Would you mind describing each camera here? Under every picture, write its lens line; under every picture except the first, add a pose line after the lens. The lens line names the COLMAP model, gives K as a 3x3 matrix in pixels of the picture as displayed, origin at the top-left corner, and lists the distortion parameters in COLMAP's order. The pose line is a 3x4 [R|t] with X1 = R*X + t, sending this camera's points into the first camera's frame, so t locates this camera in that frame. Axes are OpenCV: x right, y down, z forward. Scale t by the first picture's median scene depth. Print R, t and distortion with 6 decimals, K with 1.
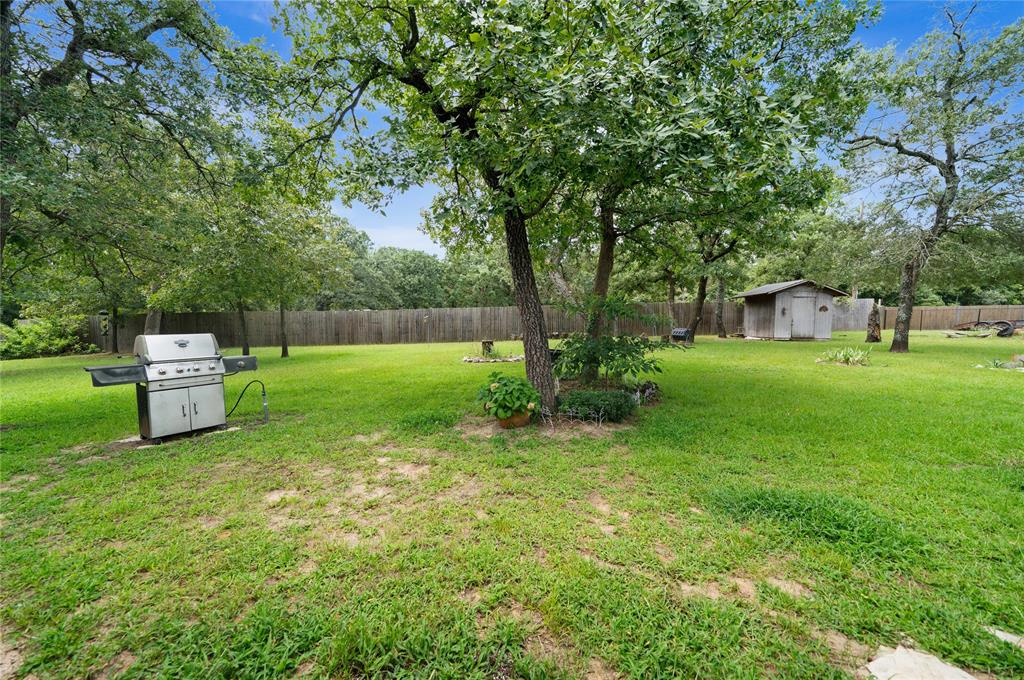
lens RADIAL K [[358.2, 0, 513.9], [0, 358.2, 346.9], [0, 0, 1]] dist [-0.004538, -0.000090]
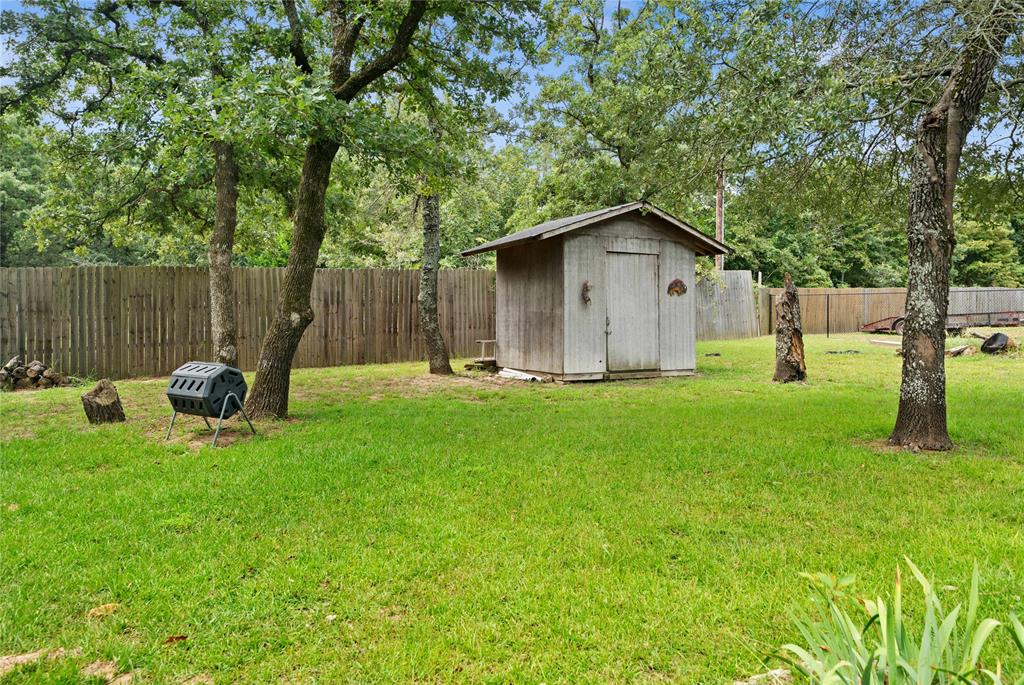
lens RADIAL K [[711.7, 0, 512.0], [0, 711.7, 342.5], [0, 0, 1]] dist [0.000631, 0.000486]
pose [[0.875385, -0.024813, 0.482790, 0.353321], [0.041564, 0.998847, -0.024027, -0.039036], [-0.481637, 0.041099, 0.875407, 0.429310]]
